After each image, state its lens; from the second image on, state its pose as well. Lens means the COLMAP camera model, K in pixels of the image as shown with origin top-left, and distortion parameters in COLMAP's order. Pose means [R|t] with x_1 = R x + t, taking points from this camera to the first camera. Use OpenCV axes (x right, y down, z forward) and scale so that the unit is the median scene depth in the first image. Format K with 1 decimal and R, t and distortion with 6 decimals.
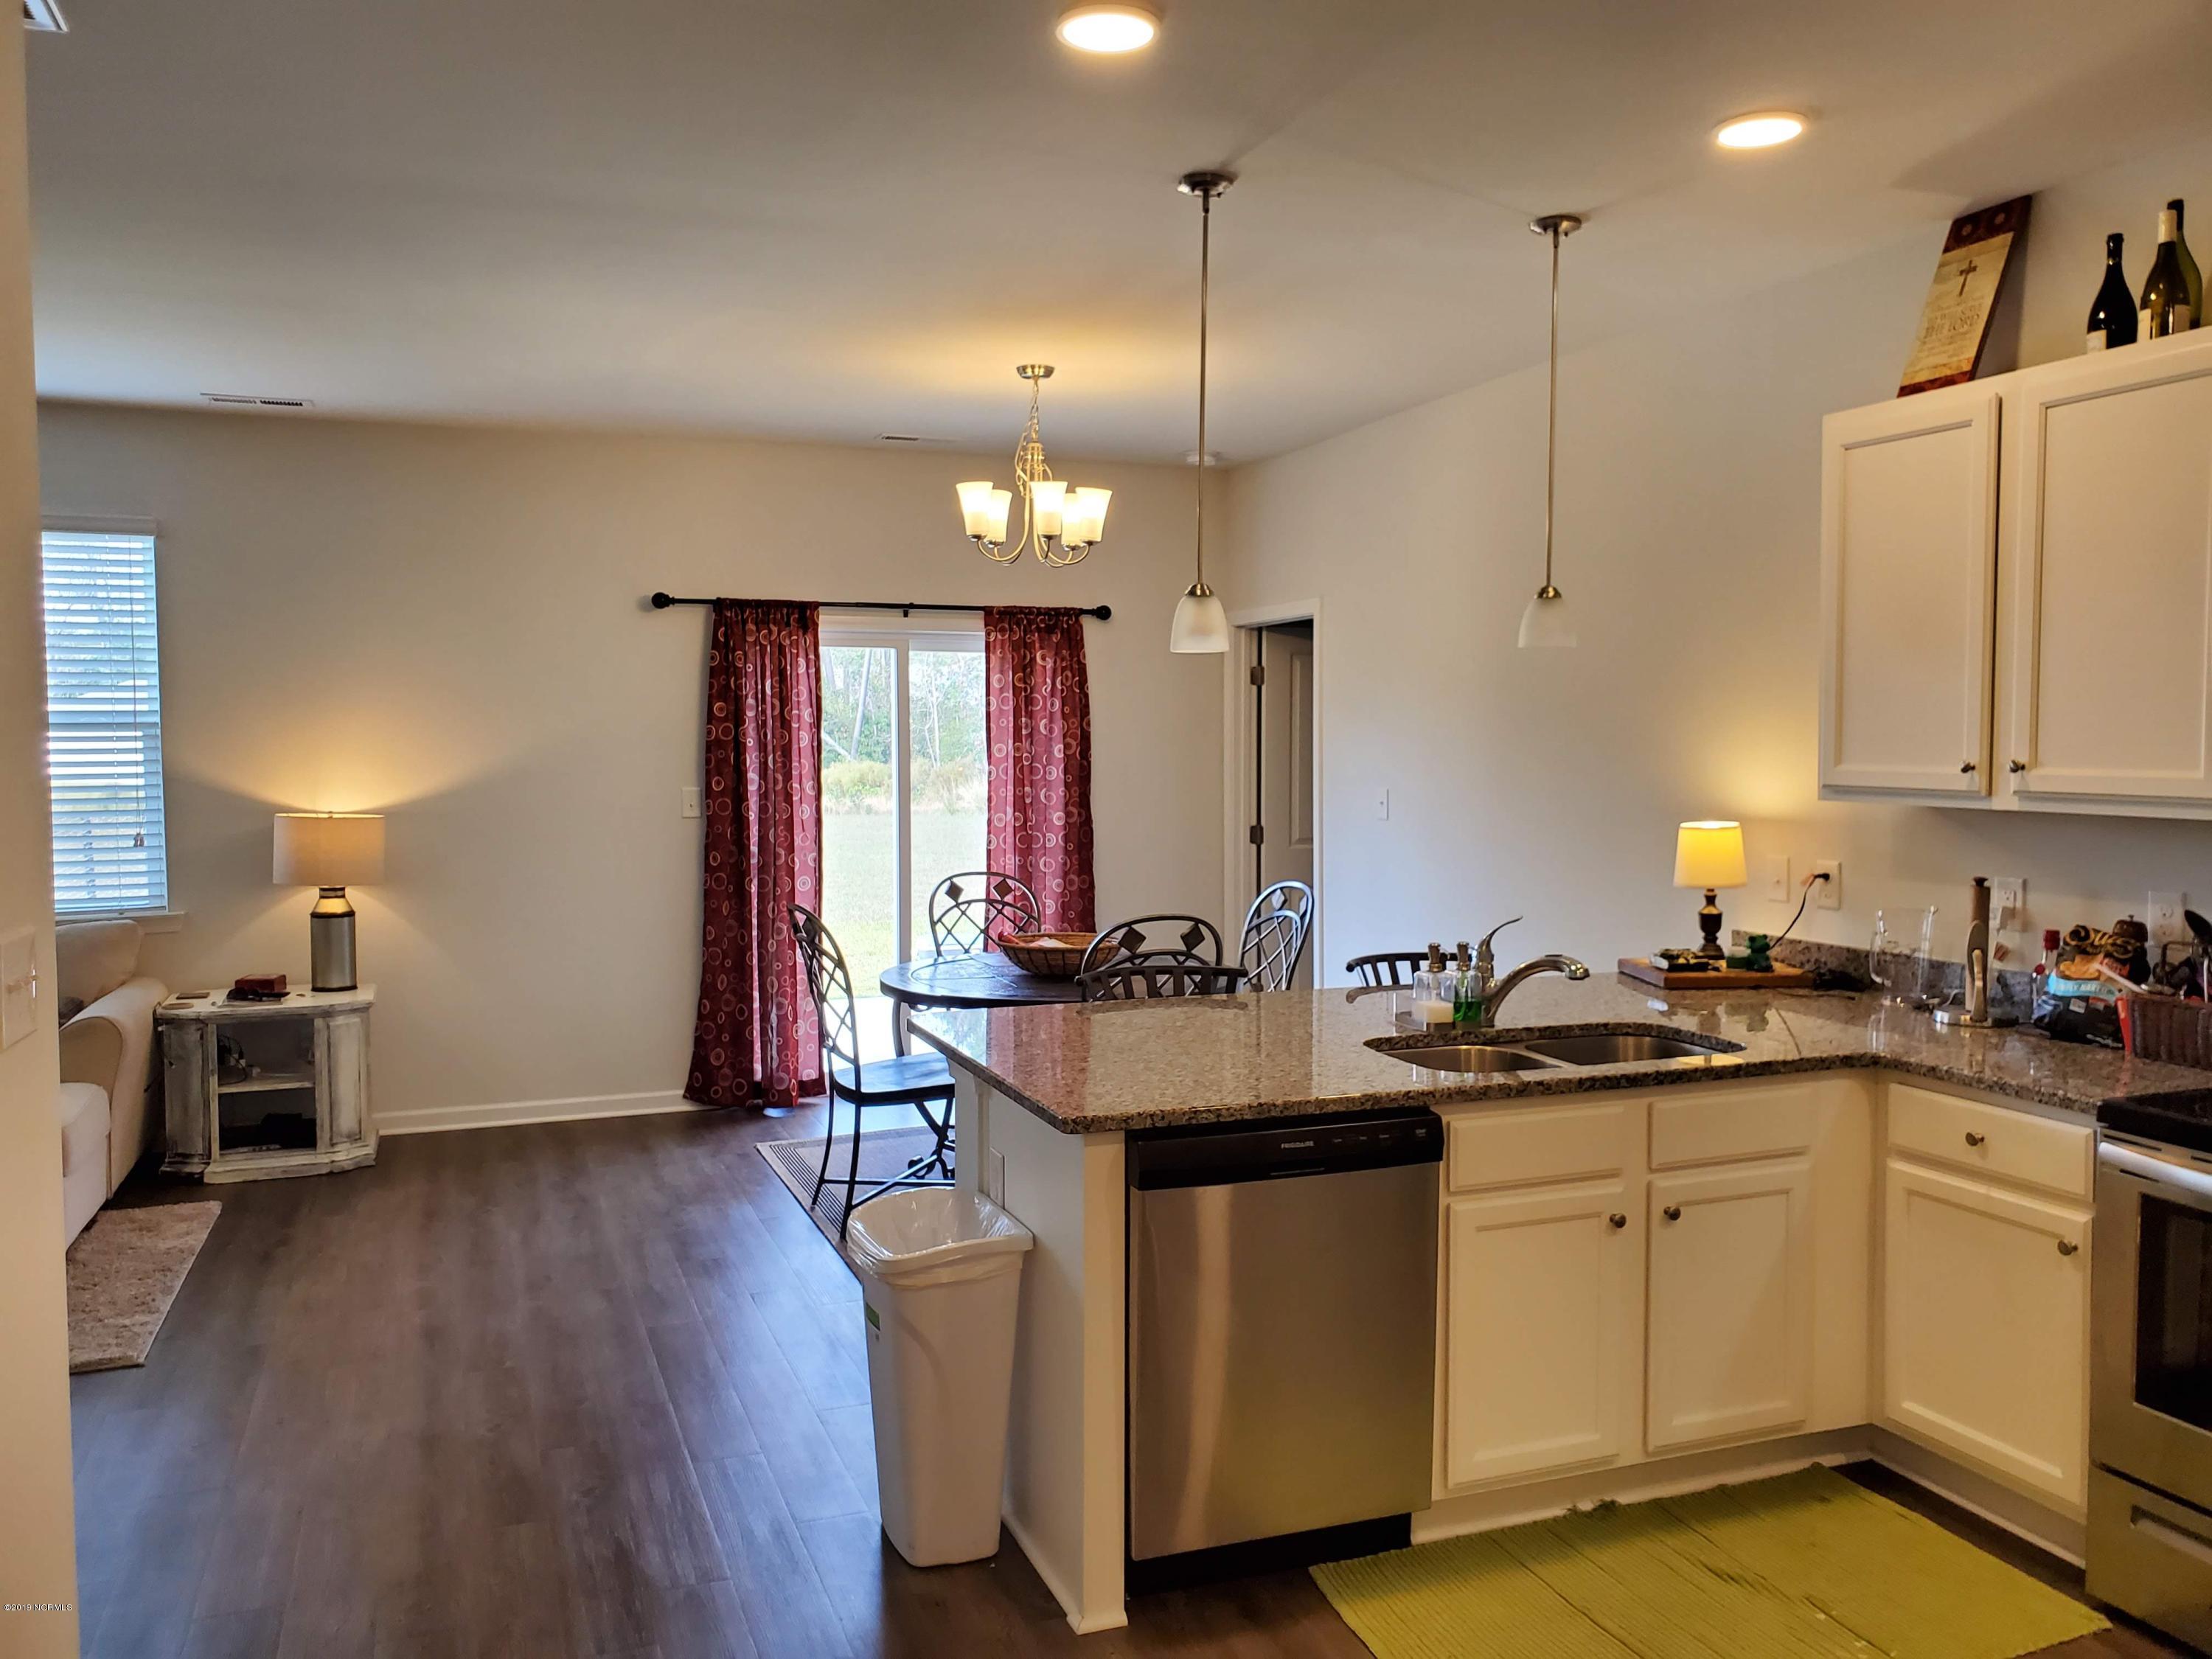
lens RADIAL K [[1737.0, 0, 1102.1], [0, 1737.0, 825.0], [0, 0, 1]] dist [0.047816, -0.024826]
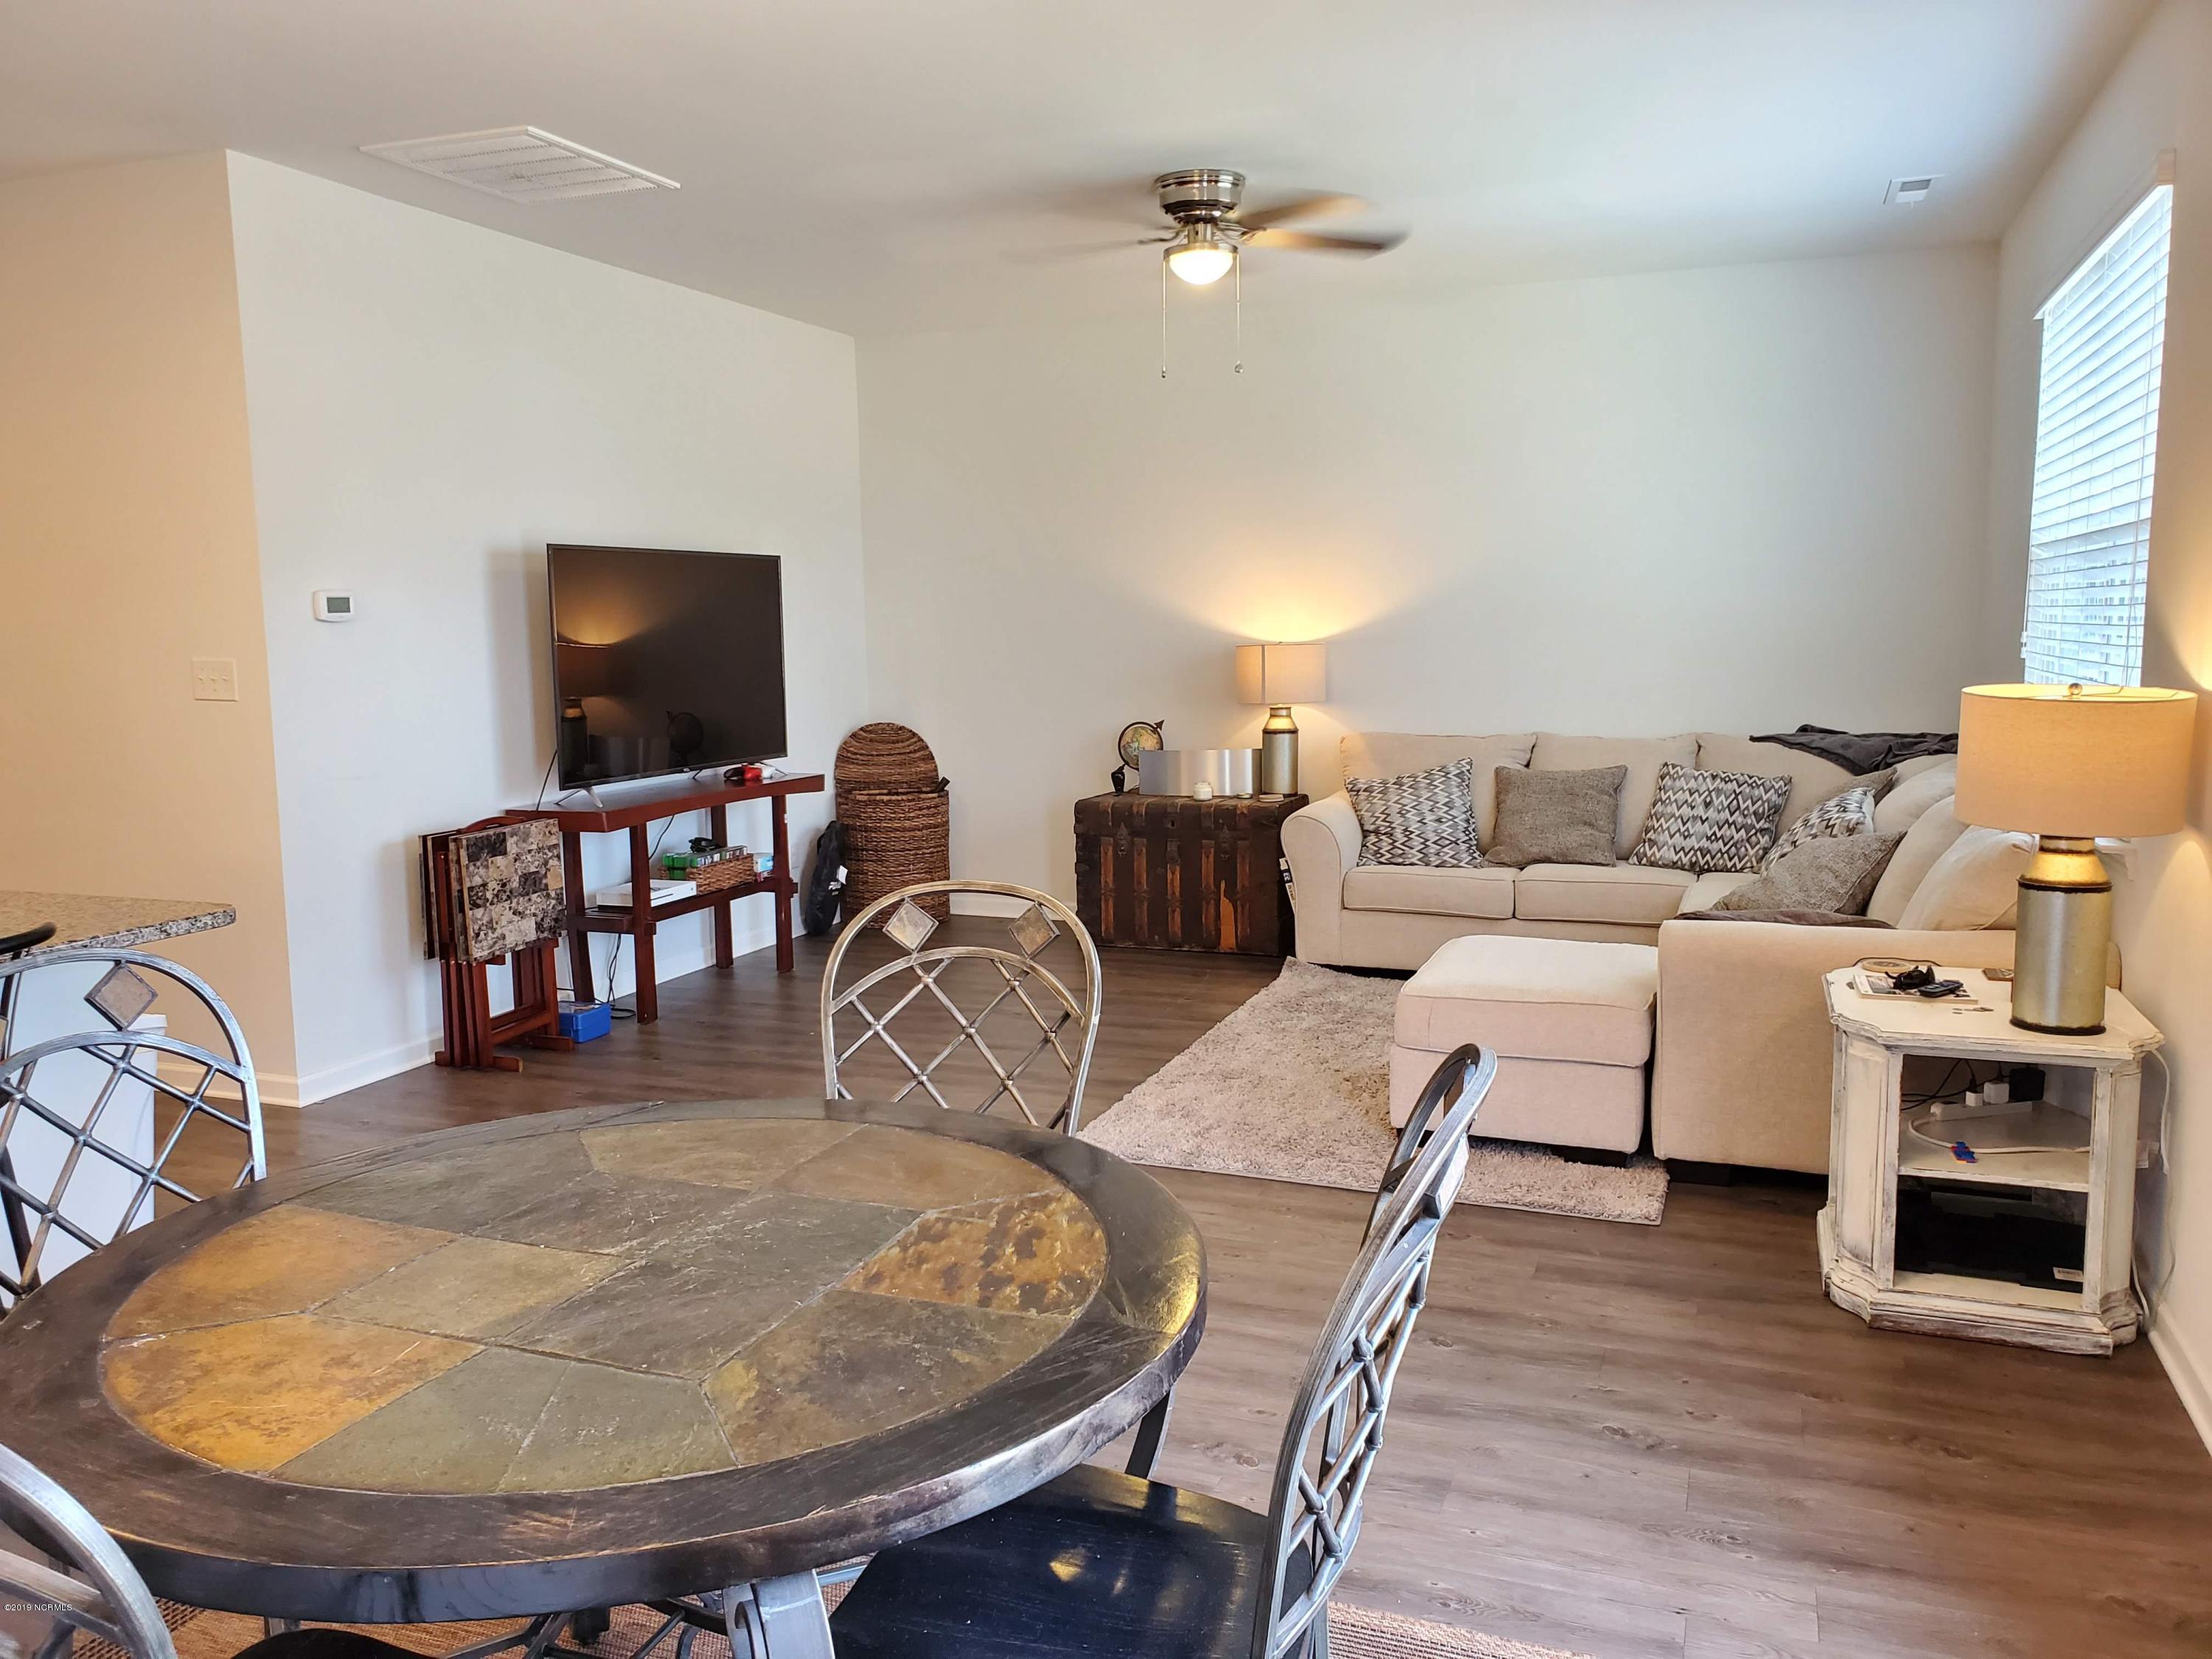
lens RADIAL K [[1737.0, 0, 1123.2], [0, 1737.0, 880.3], [0, 0, 1]] dist [0.047816, -0.024826]
pose [[-0.657451, 0.122487, -0.743475, 0.135644], [-0.031146, 0.981438, 0.189234, -0.041567], [0.752853, 0.147569, -0.641433, 1.171751]]
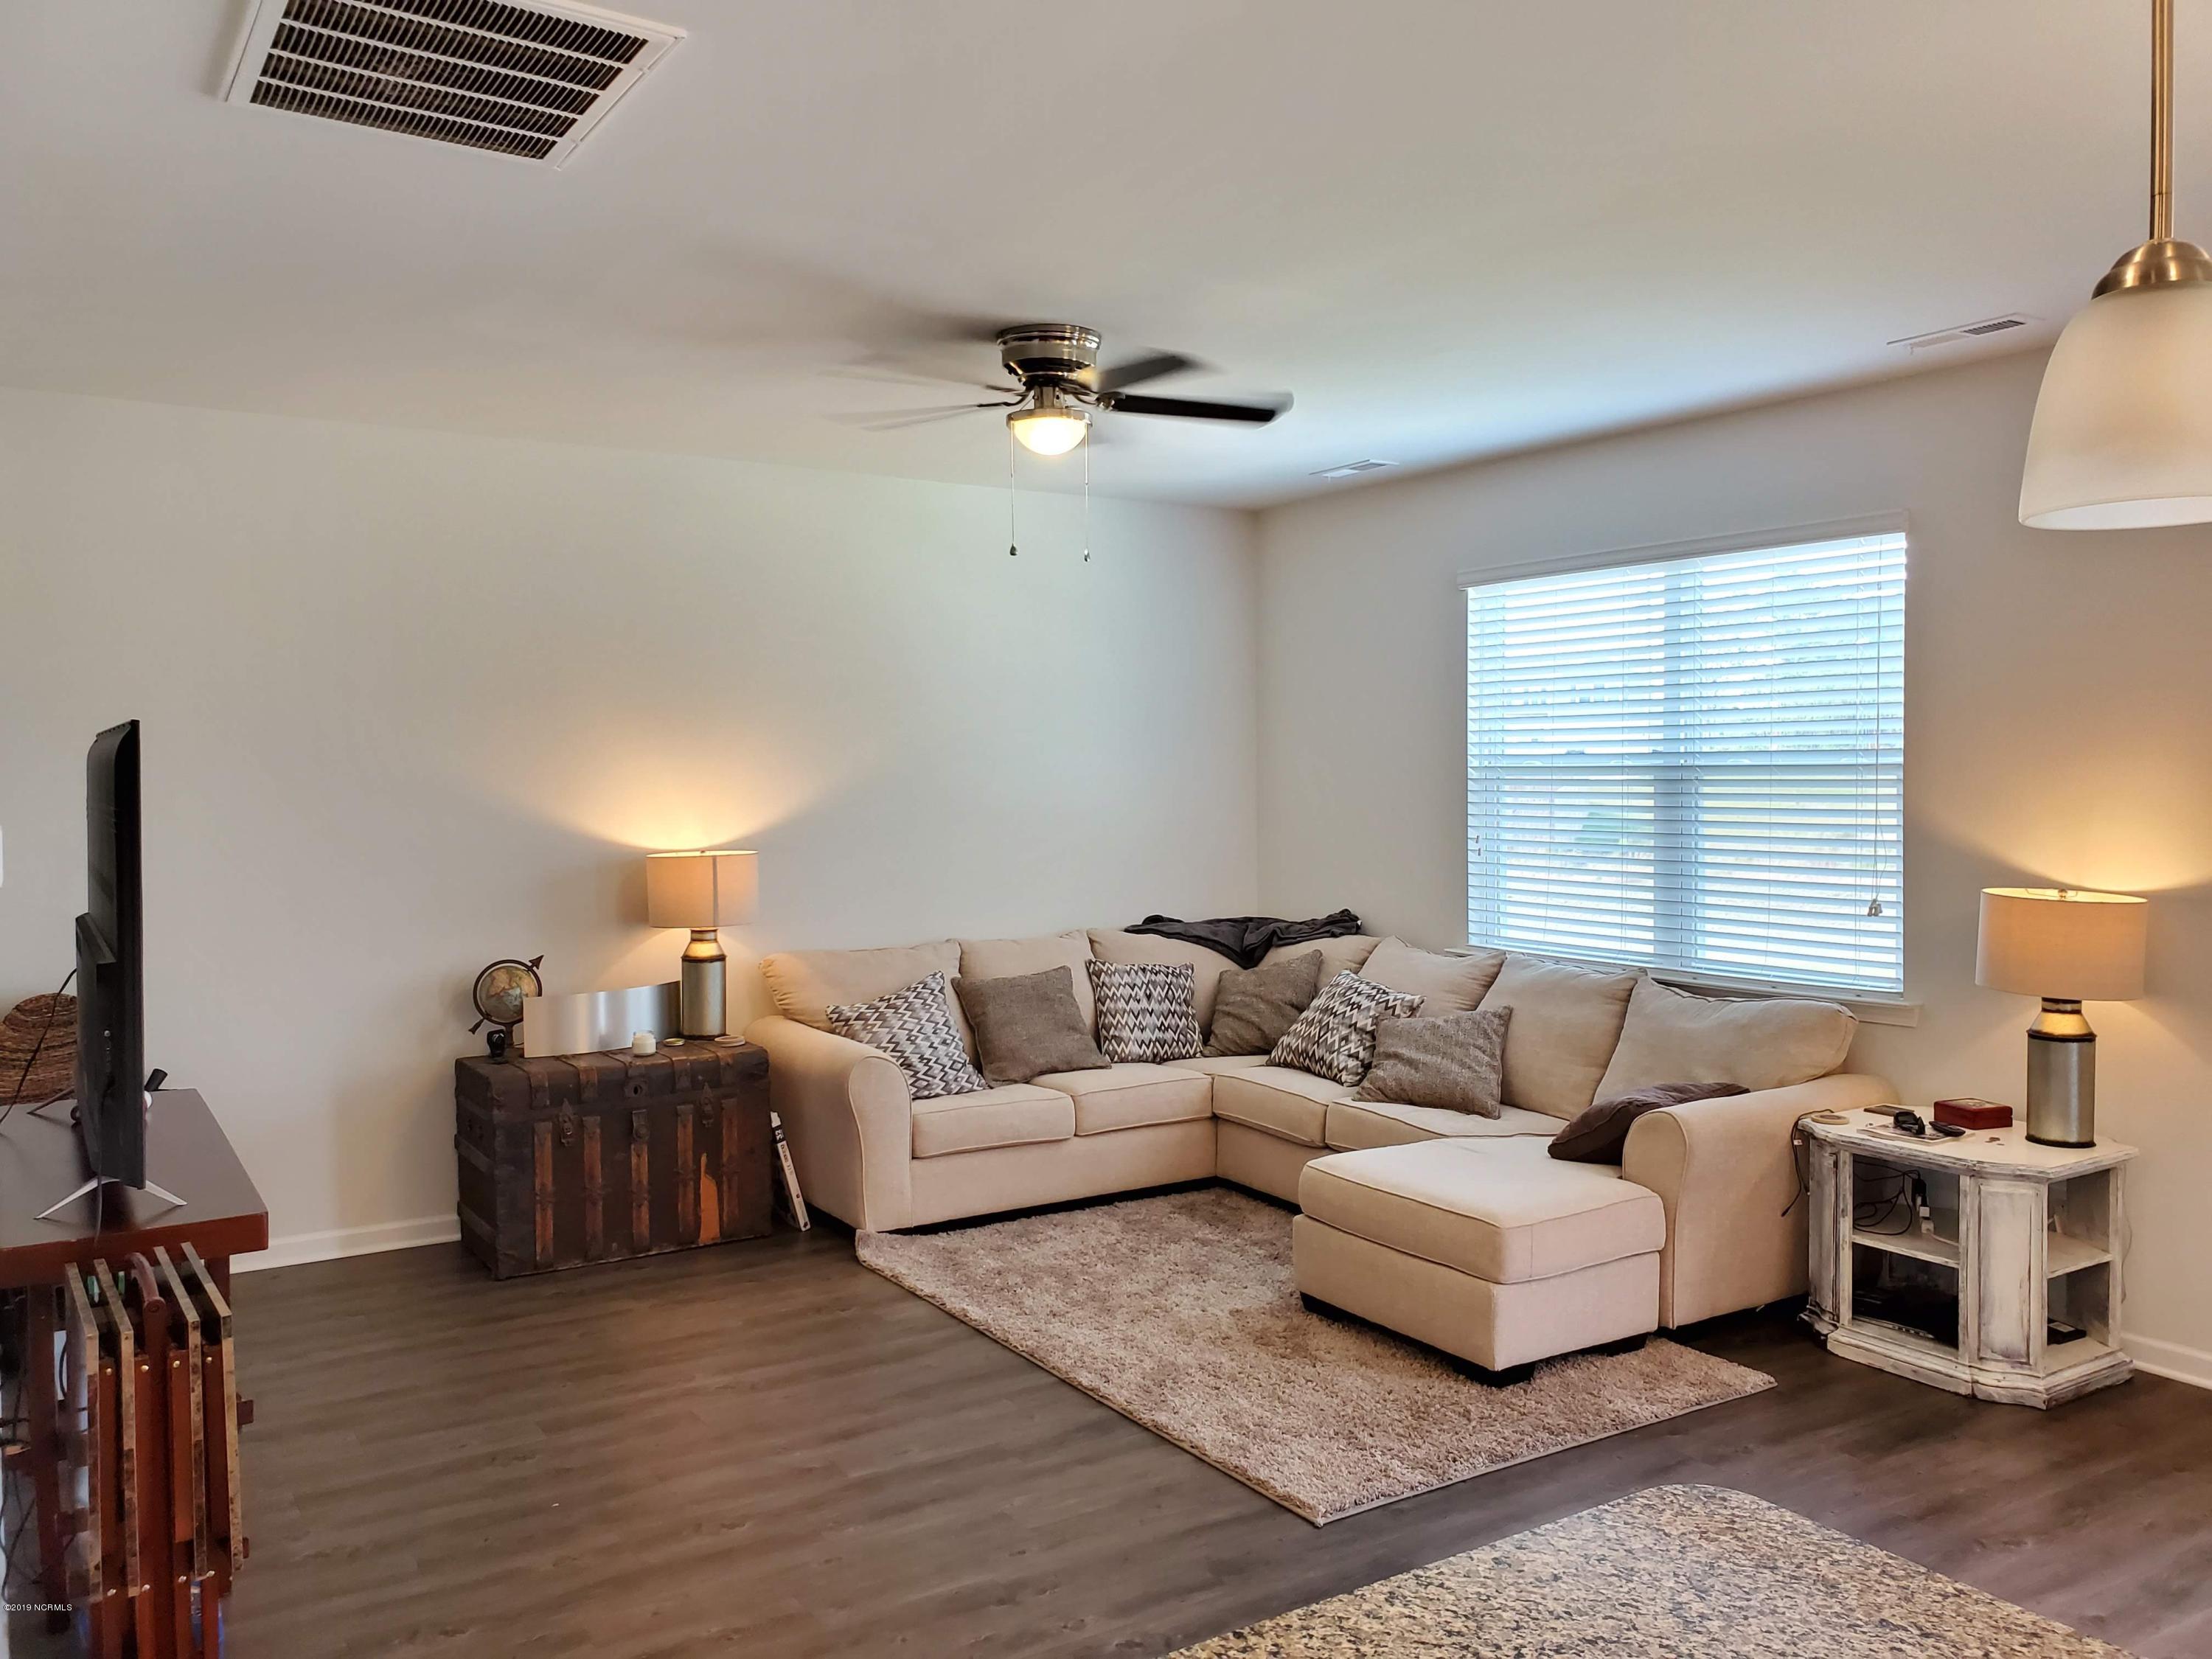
lens RADIAL K [[1737.0, 0, 1111.6], [0, 1737.0, 824.7], [0, 0, 1]] dist [0.047816, -0.024826]
pose [[0.230937, 0.036508, -0.972284, 0.165604], [-0.055008, 0.998187, 0.024415, -0.031442], [0.971412, 0.047845, 0.232527, 0.483282]]
